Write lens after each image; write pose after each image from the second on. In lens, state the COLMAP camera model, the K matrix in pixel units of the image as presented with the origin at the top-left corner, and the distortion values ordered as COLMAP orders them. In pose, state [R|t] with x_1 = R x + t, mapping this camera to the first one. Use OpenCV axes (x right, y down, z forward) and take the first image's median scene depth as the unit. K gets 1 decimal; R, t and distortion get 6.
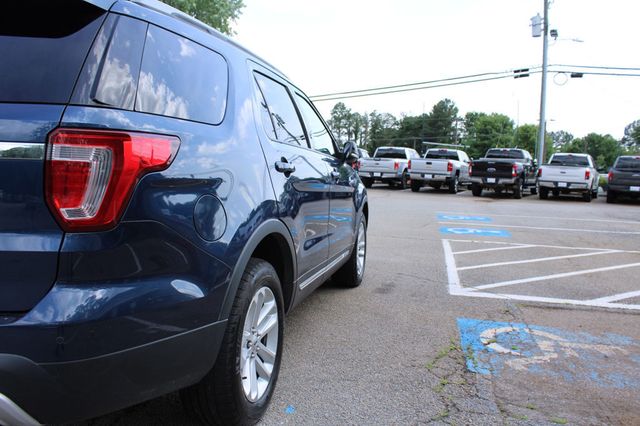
lens RADIAL K [[540.3, 0, 320.0], [0, 540.3, 213.0], [0, 0, 1]] dist [-0.165203, 0.153914]
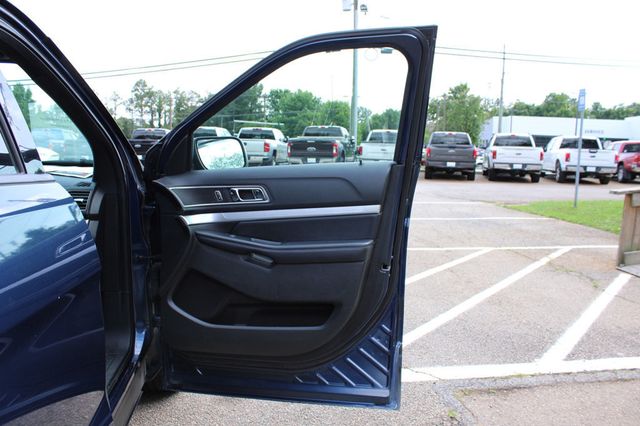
lens RADIAL K [[540.3, 0, 320.0], [0, 540.3, 213.0], [0, 0, 1]] dist [-0.165203, 0.153914]
pose [[0.937541, -0.063558, 0.342018, 0.005421], [0.049430, 0.997532, 0.049875, -0.013834], [-0.344344, -0.029854, 0.938369, 0.089879]]
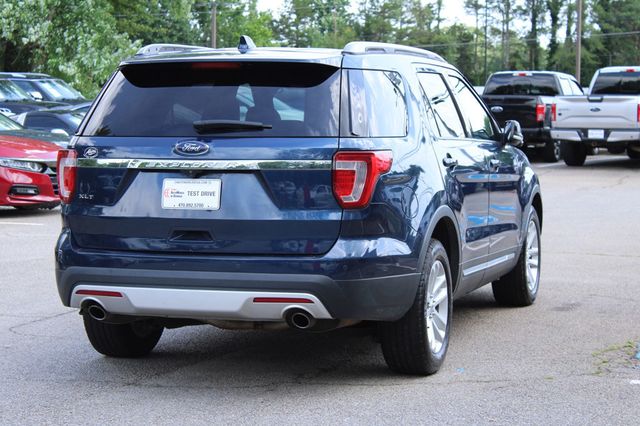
lens RADIAL K [[1542.4, 0, 320.0], [0, 1542.4, 213.0], [0, 0, 1]] dist [0.084482, 0.369045]
pose [[0.995807, -0.025676, -0.087803, -0.005750], [0.024159, 0.999541, -0.018294, 0.008190], [0.088232, 0.016096, 0.995970, -0.243312]]
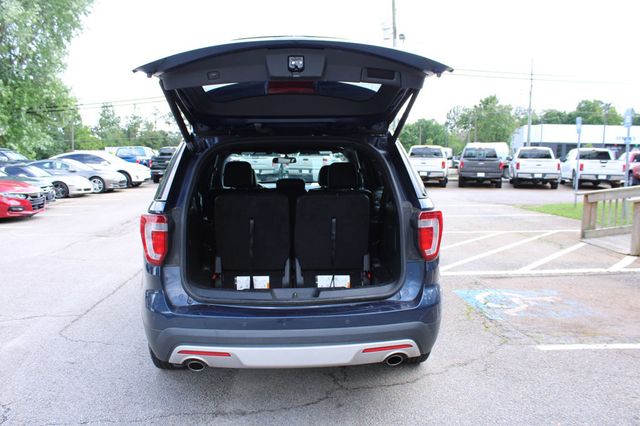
lens RADIAL K [[540.3, 0, 320.0], [0, 540.3, 213.0], [0, 0, 1]] dist [-0.165203, 0.153914]
pose [[0.955414, -0.065401, 0.287936, -0.084479], [0.059487, 0.997800, 0.029249, -0.013698], [-0.289215, -0.010816, 0.957203, -0.051960]]
